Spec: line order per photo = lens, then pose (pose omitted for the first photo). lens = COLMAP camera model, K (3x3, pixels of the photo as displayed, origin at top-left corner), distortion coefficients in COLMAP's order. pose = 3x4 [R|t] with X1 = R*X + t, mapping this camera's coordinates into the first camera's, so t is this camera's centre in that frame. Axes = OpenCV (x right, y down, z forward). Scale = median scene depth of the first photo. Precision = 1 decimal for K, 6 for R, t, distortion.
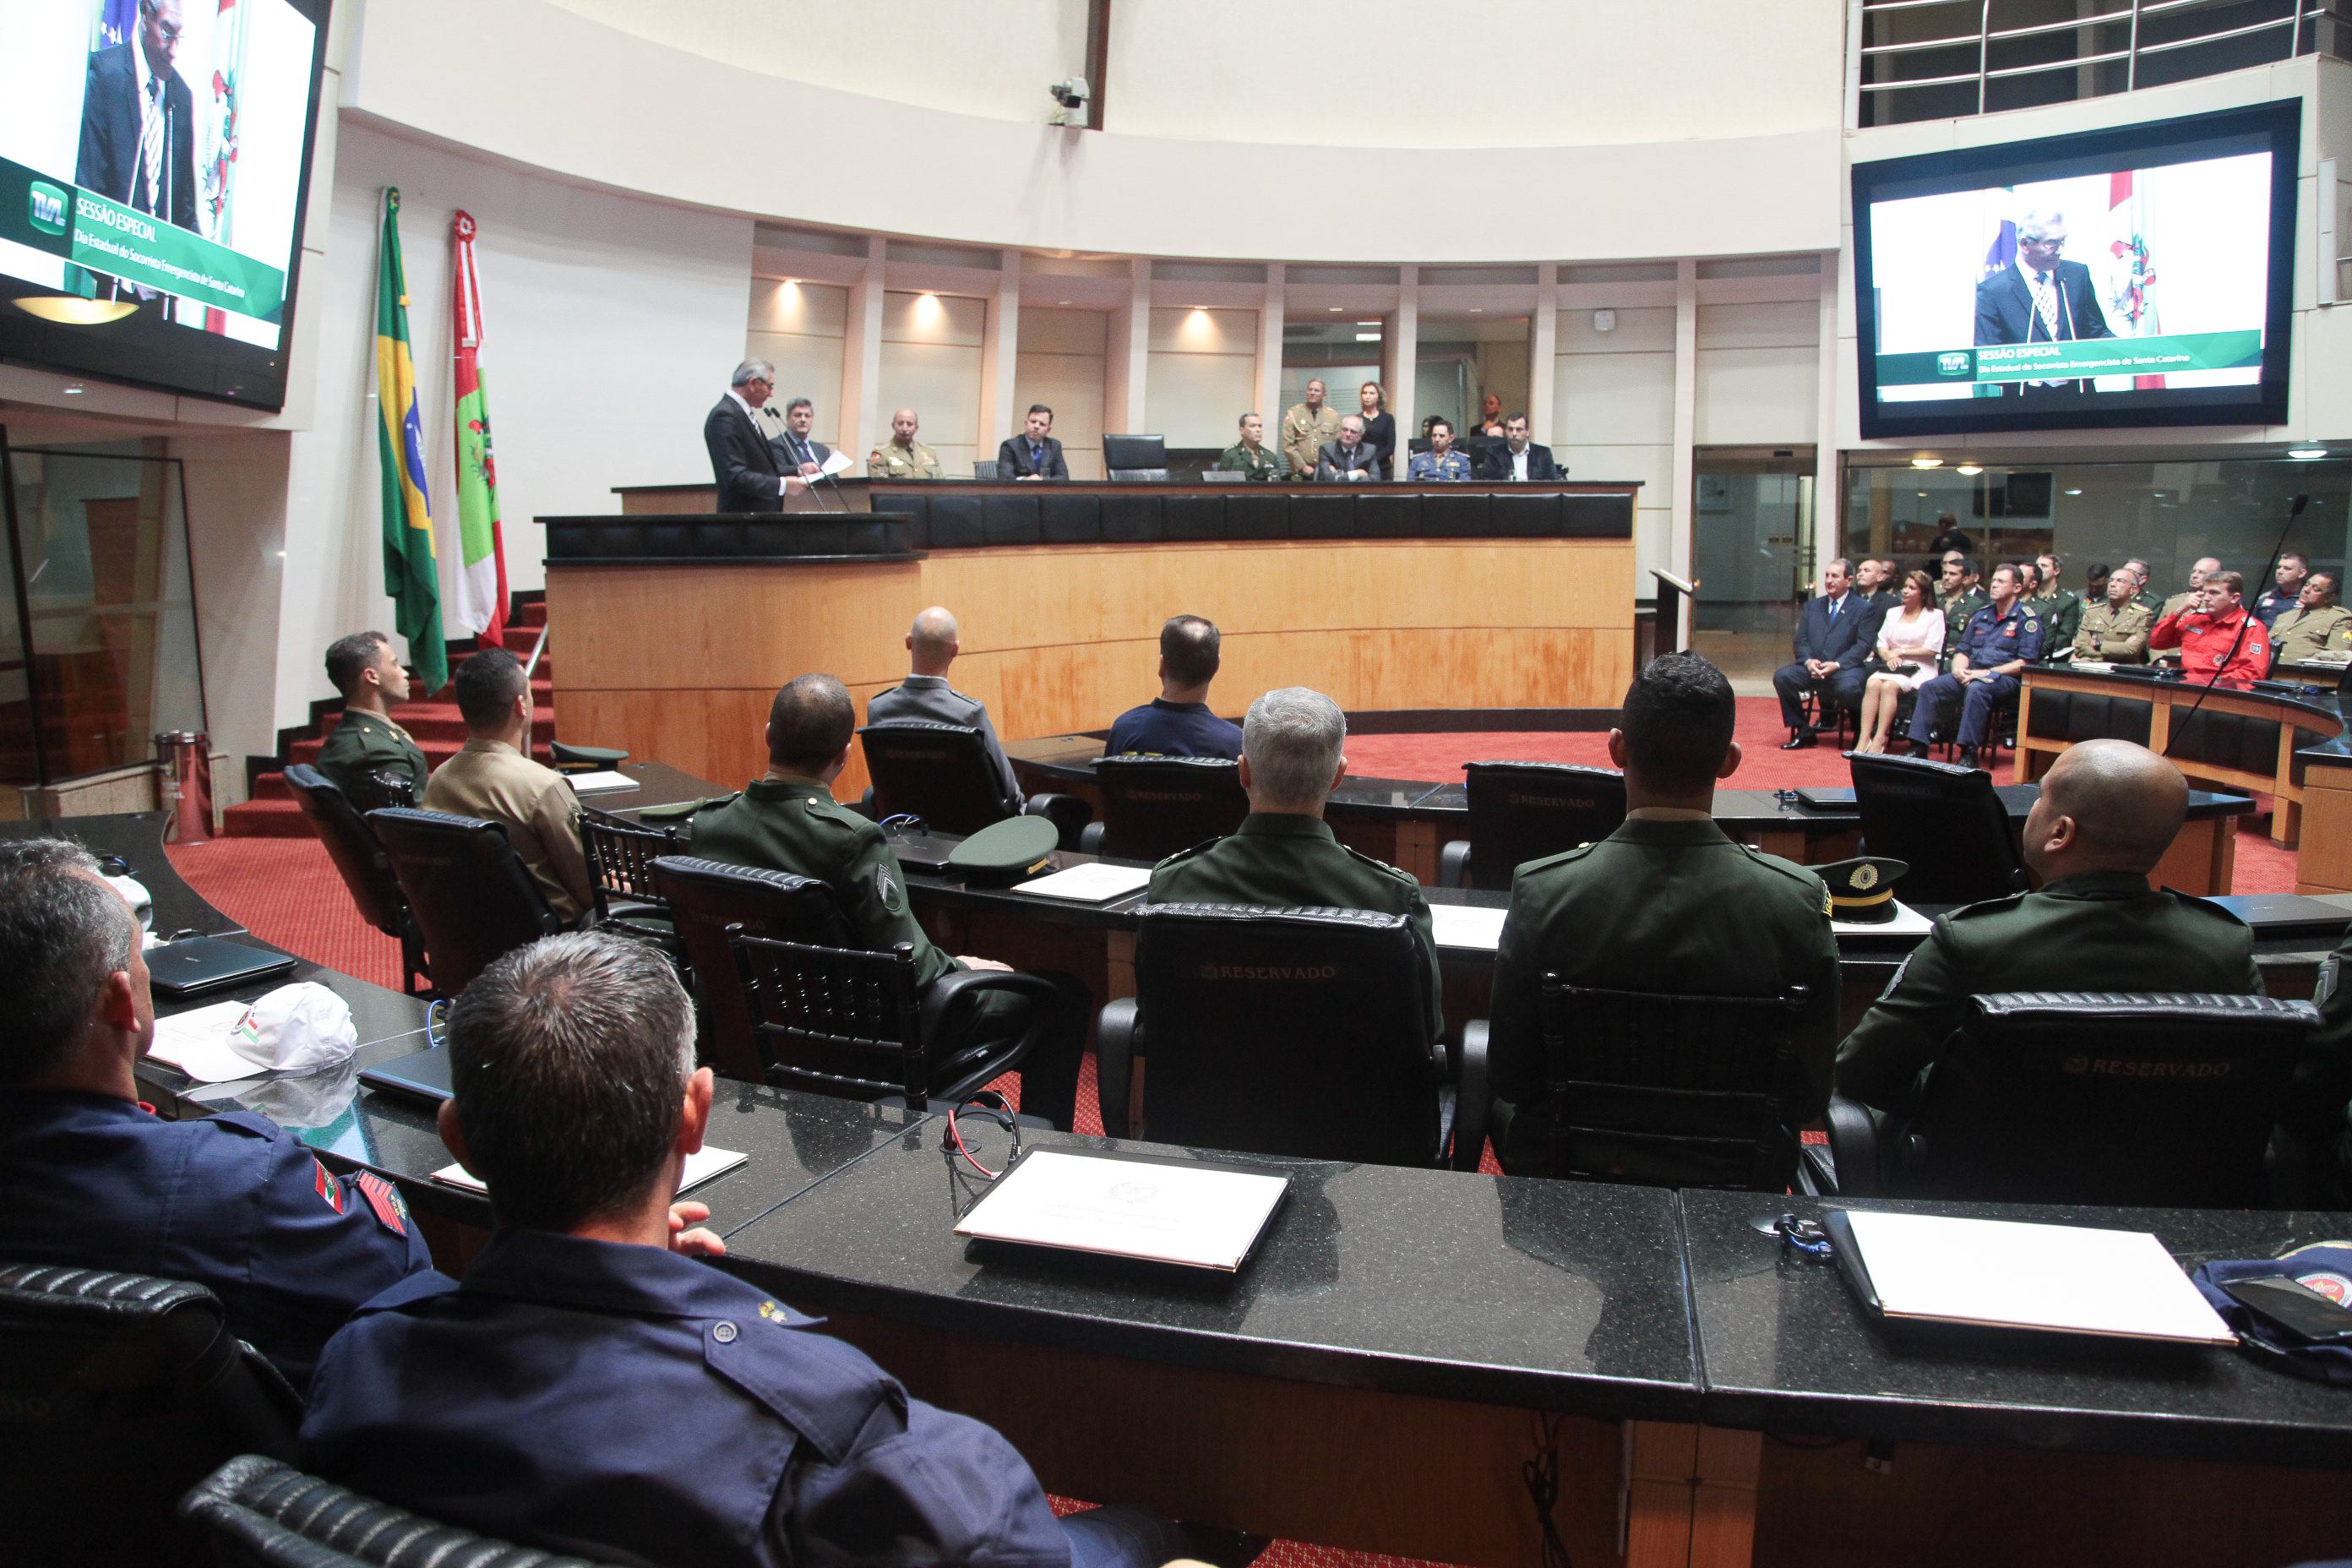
lens RADIAL K [[1602.3, 0, 1161.6], [0, 1602.3, 794.0], [0, 0, 1]] dist [-0.131064, 0.085607]
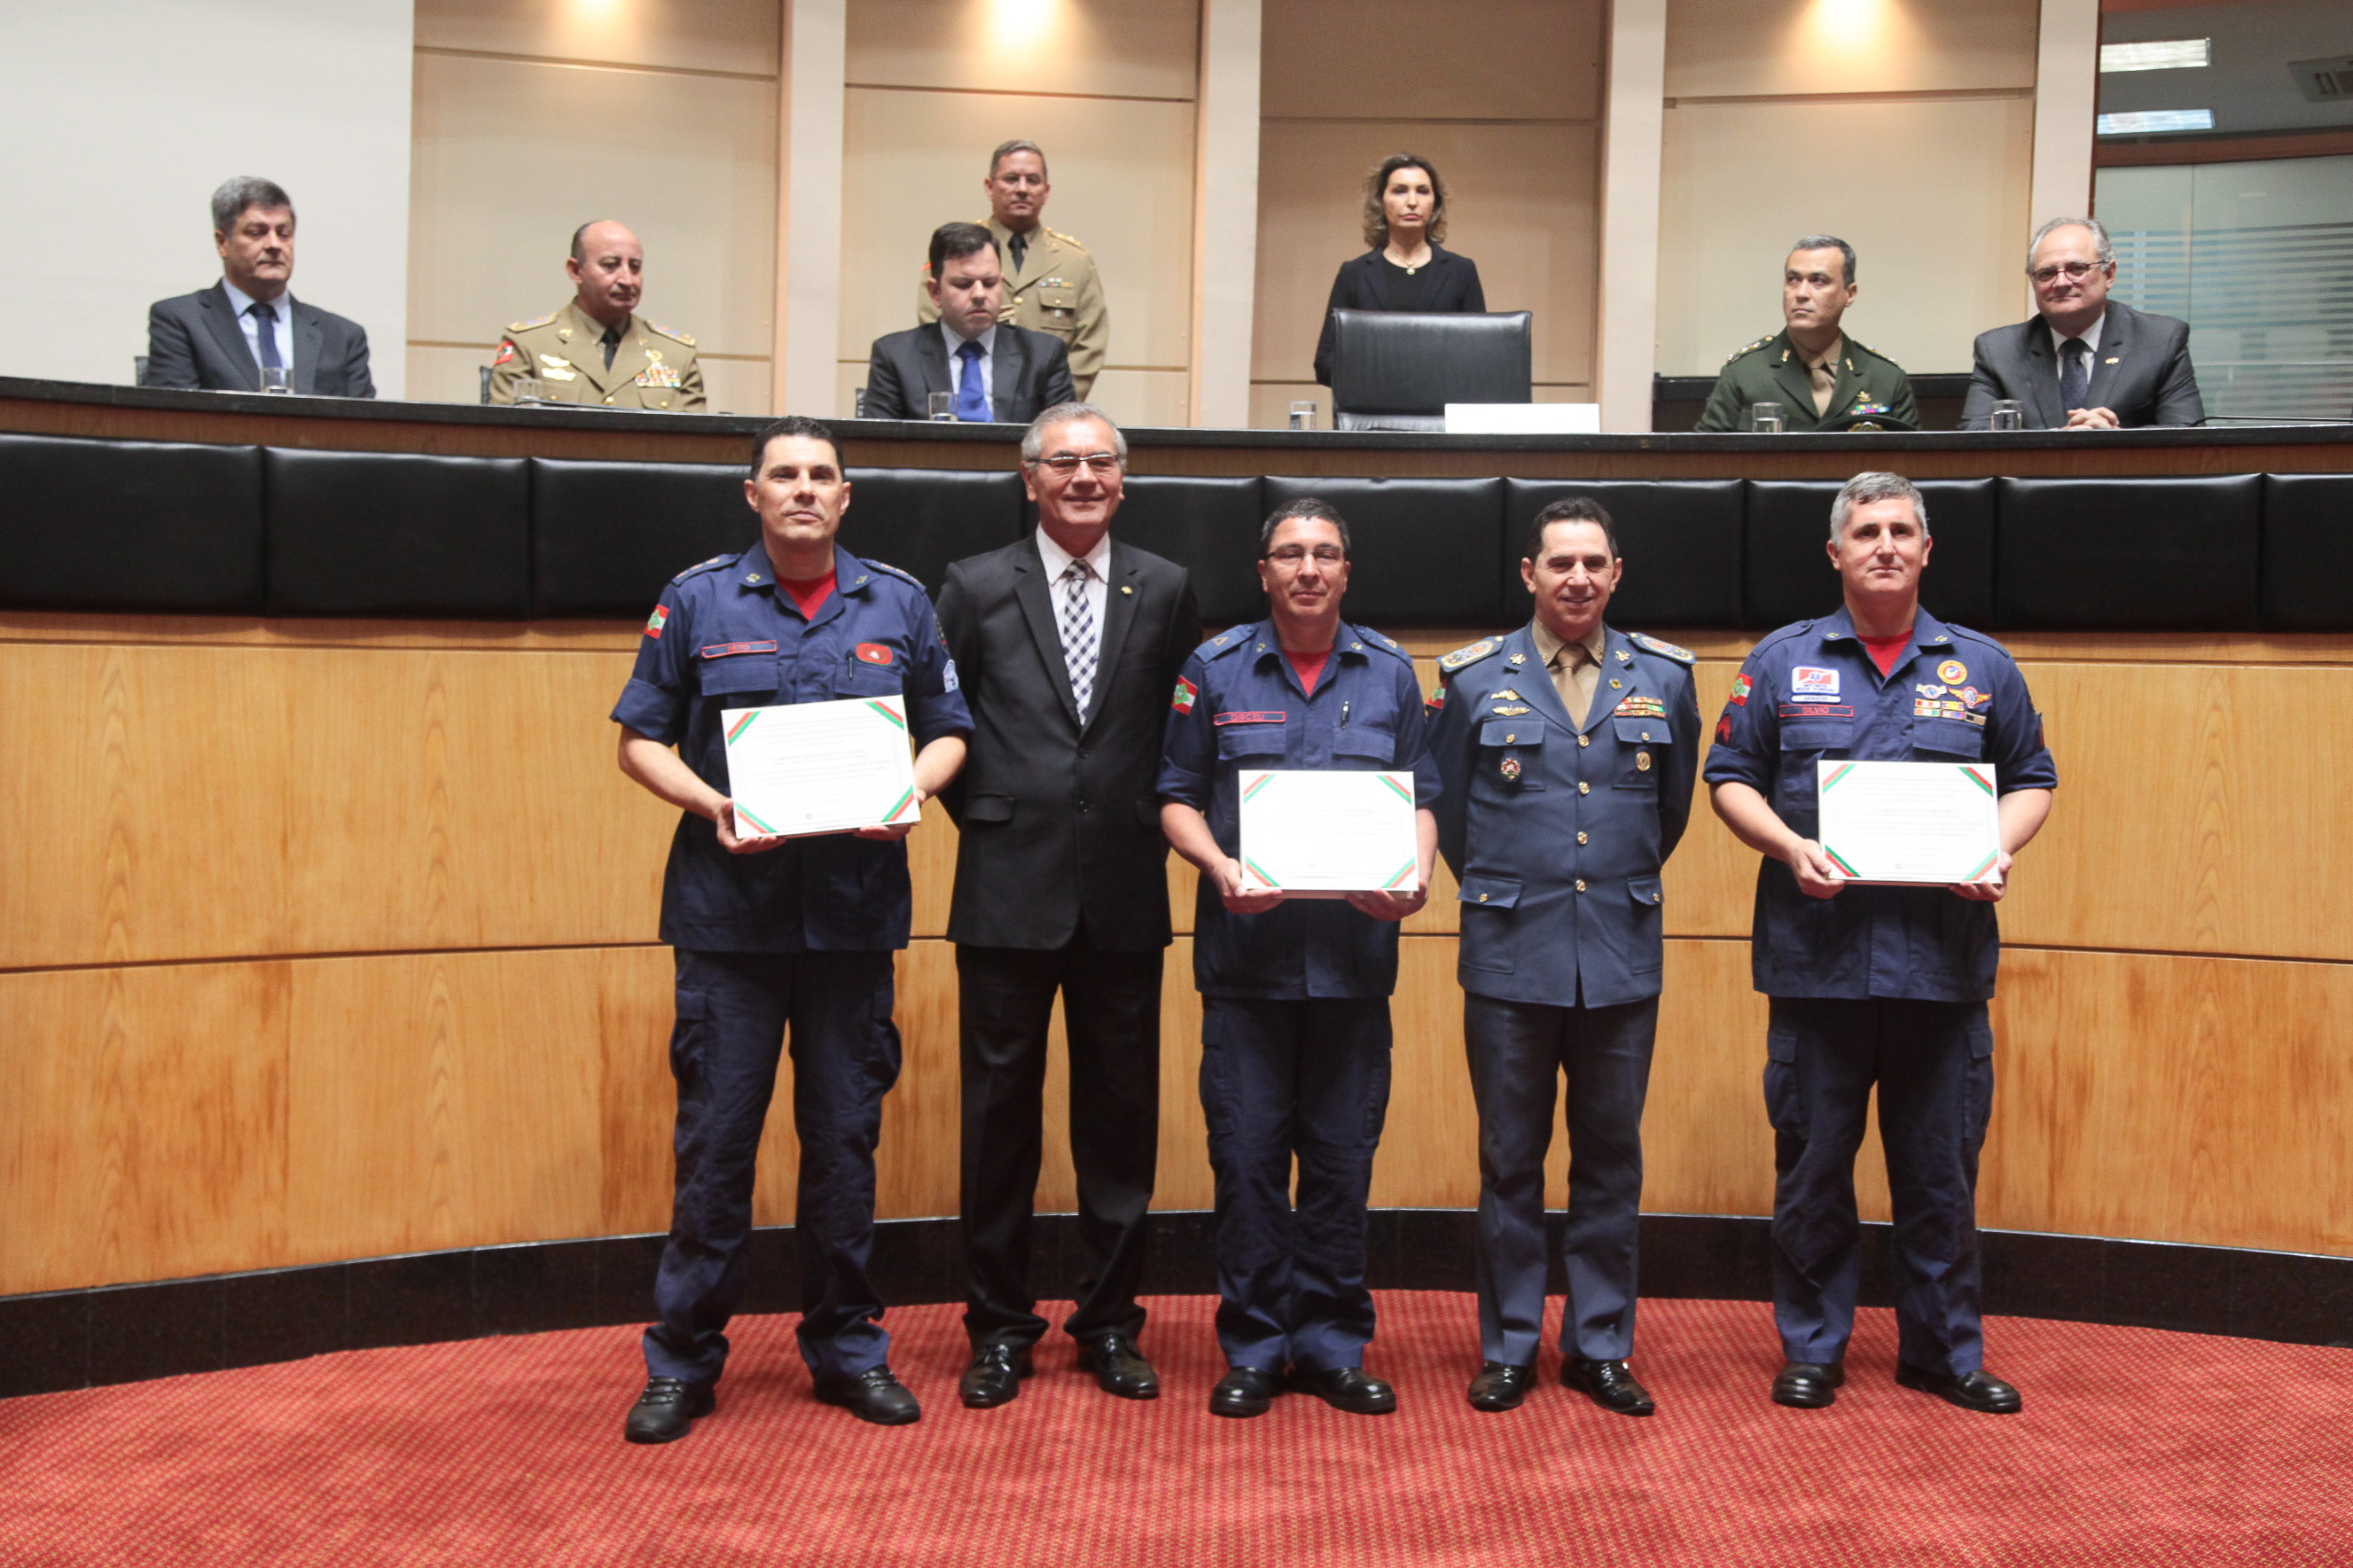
lens RADIAL K [[2843.8, 0, 1176.5], [0, 2843.8, 784.0], [0, 0, 1]] dist [0.040242, 0.024498]
pose [[0.886091, 0.054471, -0.460300, 0.224857], [-0.100408, 0.992048, -0.075892, -0.077191], [0.452506, 0.113465, 0.884513, 0.471029]]
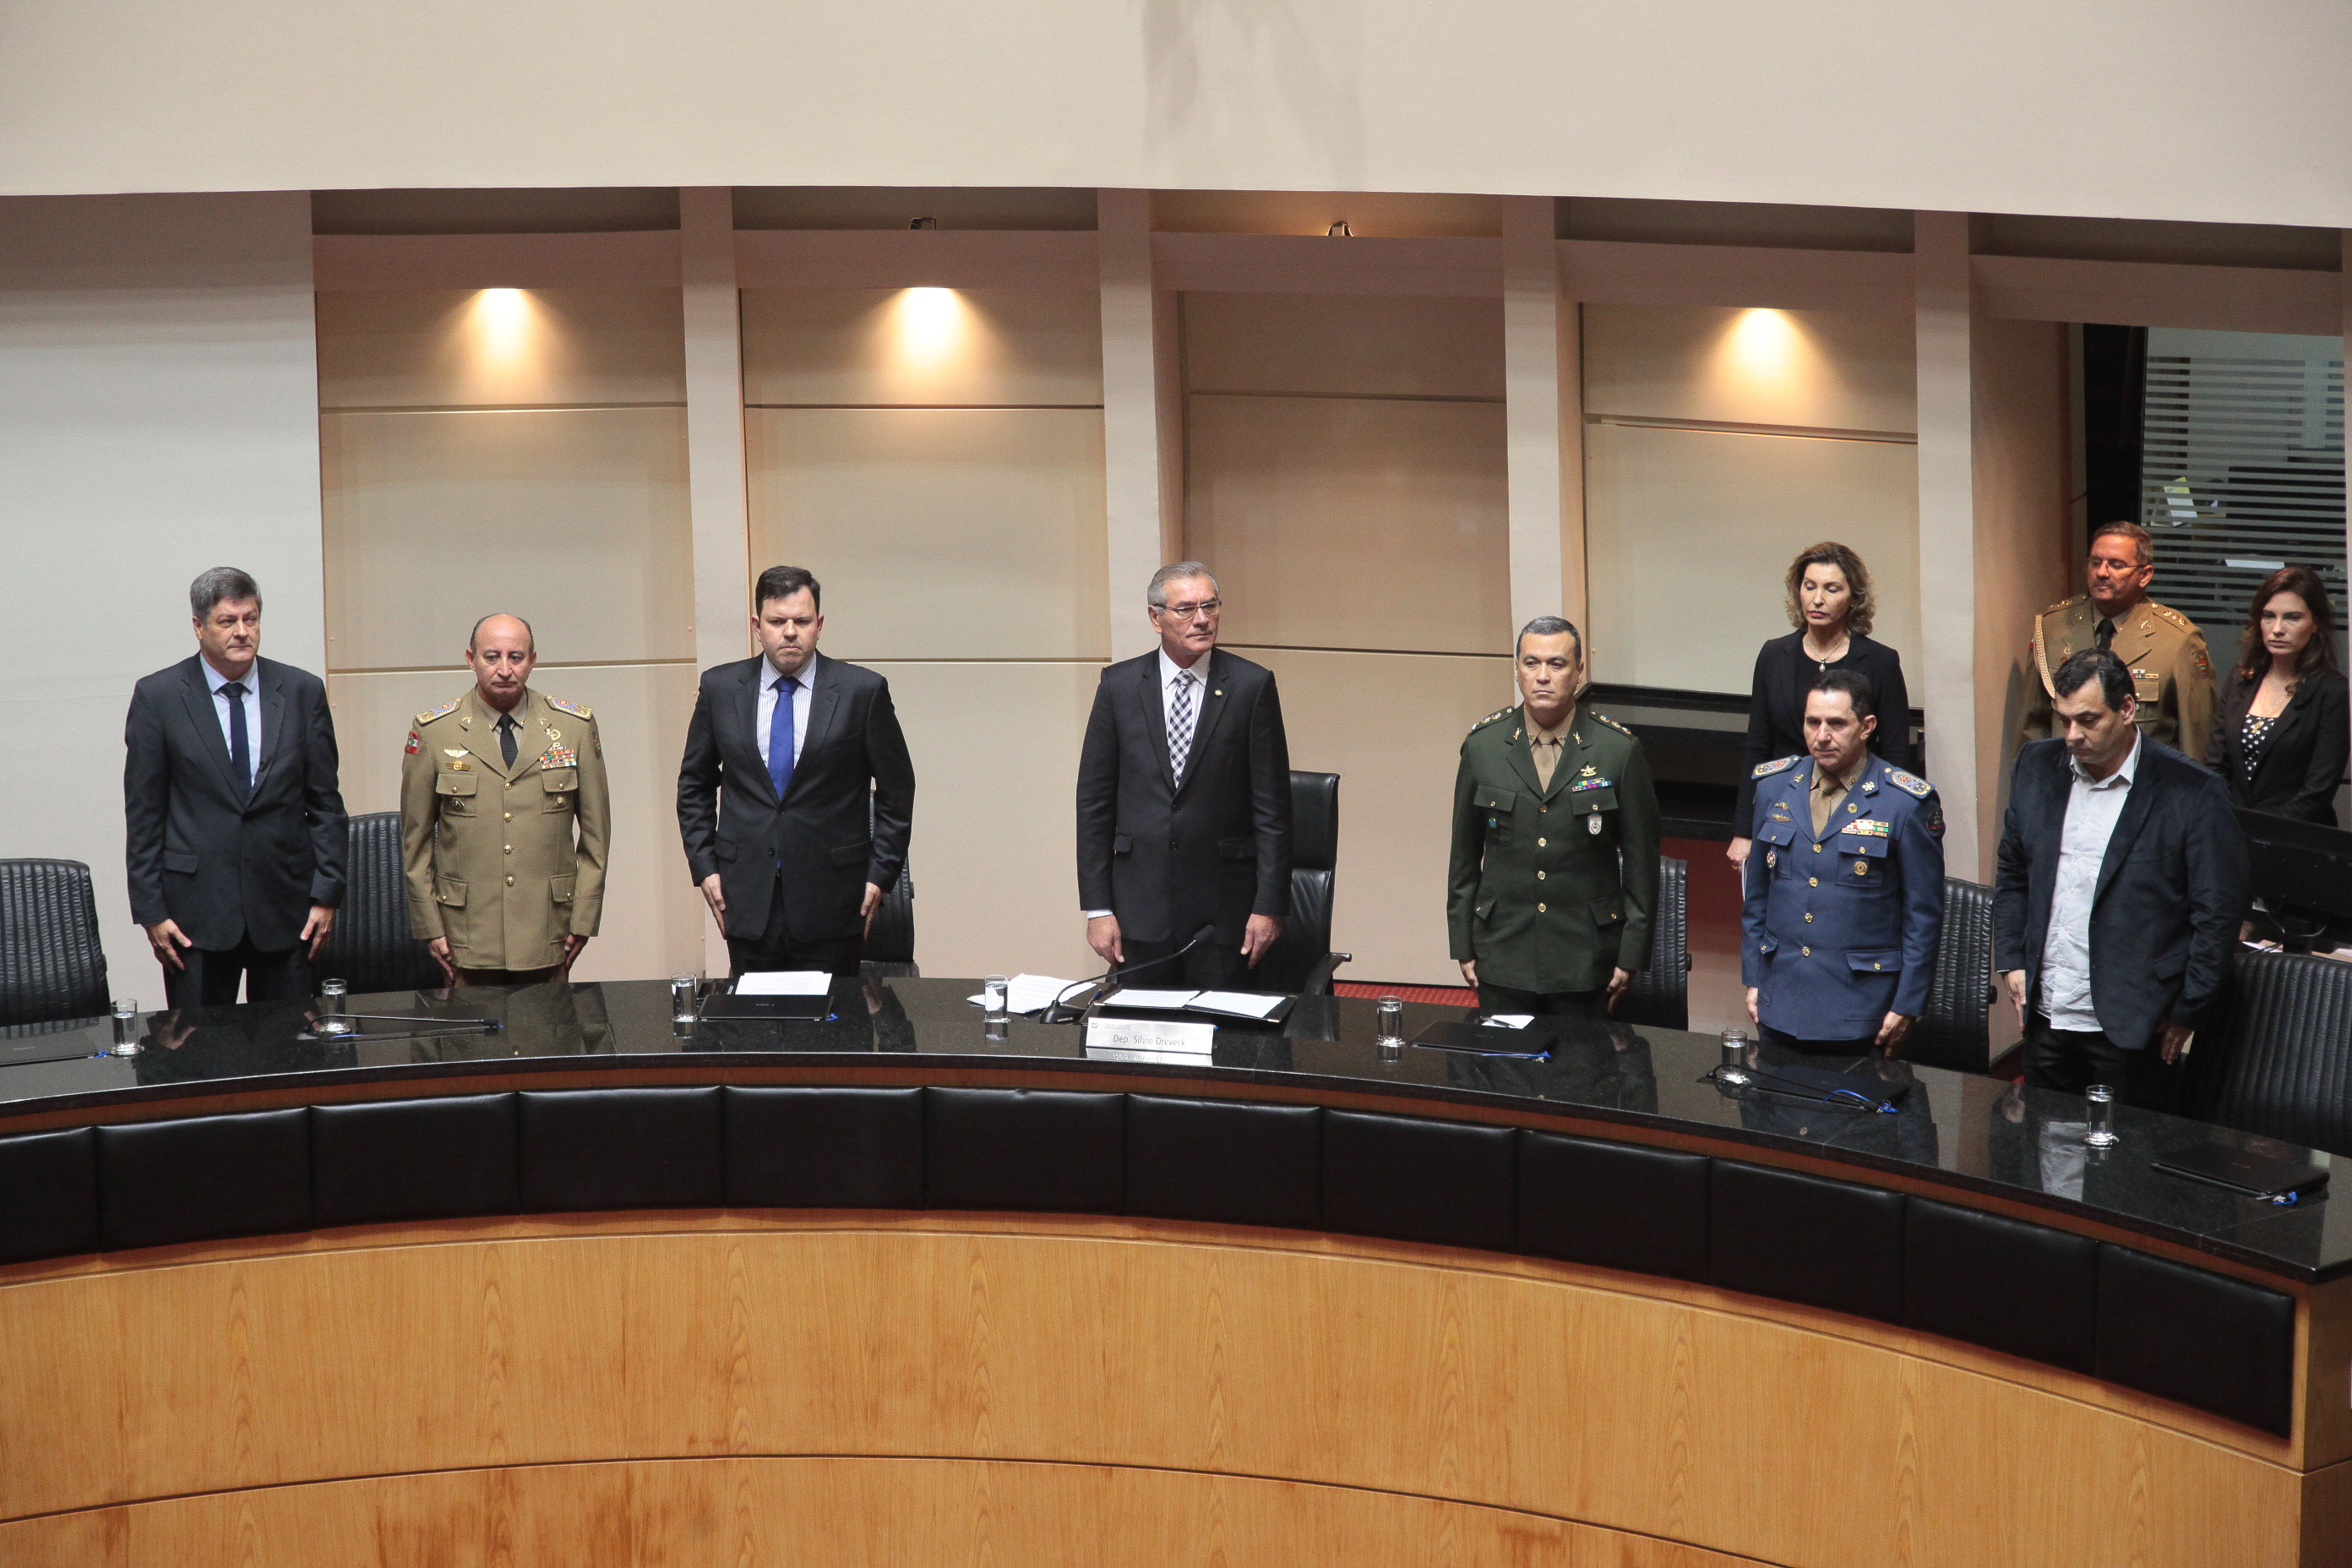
lens RADIAL K [[5156.9, 0, 1176.0], [0, 5156.9, 784.0], [0, 0, 1]] dist [0.322058, 0.208661]
pose [[0.779428, 0.147651, -0.608845, 0.709819], [-0.110357, 0.988993, 0.098564, -0.354329], [0.616696, -0.009634, 0.787142, 0.085232]]
